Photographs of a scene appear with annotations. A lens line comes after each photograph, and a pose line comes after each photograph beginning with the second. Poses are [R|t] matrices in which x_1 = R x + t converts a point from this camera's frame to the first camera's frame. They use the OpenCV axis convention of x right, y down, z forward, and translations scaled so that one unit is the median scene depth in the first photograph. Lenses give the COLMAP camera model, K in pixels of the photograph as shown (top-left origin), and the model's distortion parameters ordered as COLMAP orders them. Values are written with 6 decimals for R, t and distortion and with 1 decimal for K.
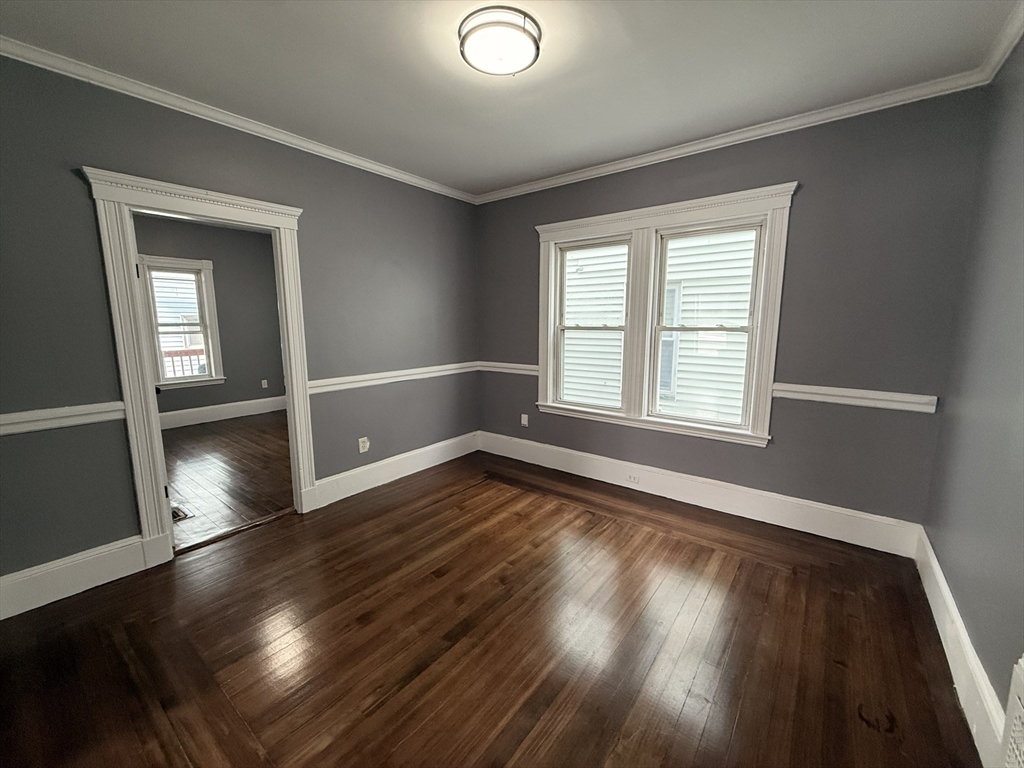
lens RADIAL K [[407.9, 0, 510.5], [0, 407.9, 381.6], [0, 0, 1]] dist [0.002042, 0.000135]
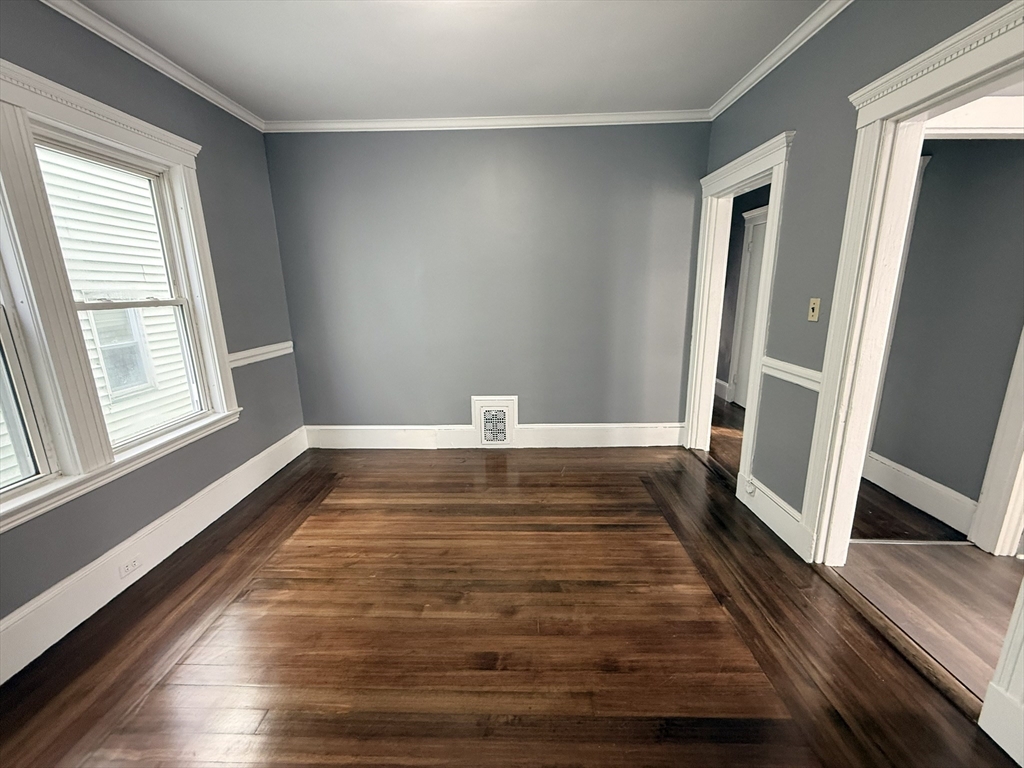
lens RADIAL K [[407.9, 0, 510.5], [0, 407.9, 381.6], [0, 0, 1]] dist [0.002042, 0.000135]
pose [[-0.596781, -0.169656, 0.784264, -0.758621], [0.133318, 0.942842, 0.305409, -0.202824], [-0.791252, 0.286819, -0.540052, 1.400941]]
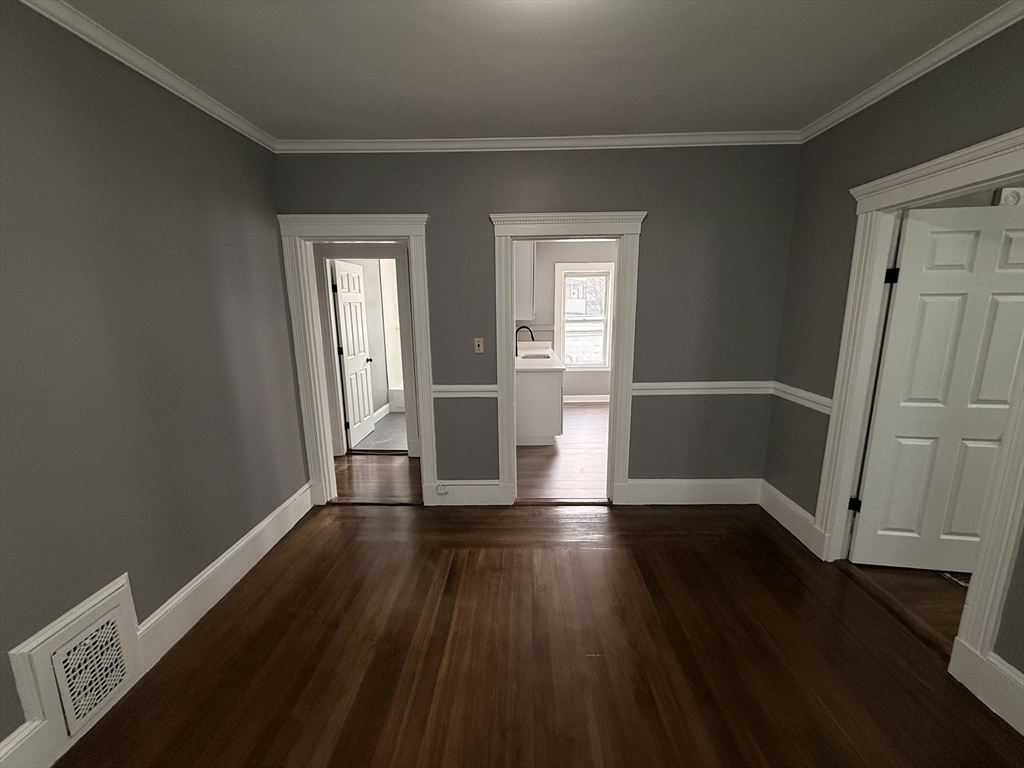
lens RADIAL K [[407.9, 0, 510.5], [0, 407.9, 381.6], [0, 0, 1]] dist [0.002042, 0.000135]
pose [[-0.804256, 0.123027, -0.581409, 0.424781], [-0.074665, 0.949666, 0.304235, -0.301105], [0.589574, 0.288094, -0.754589, 1.444430]]
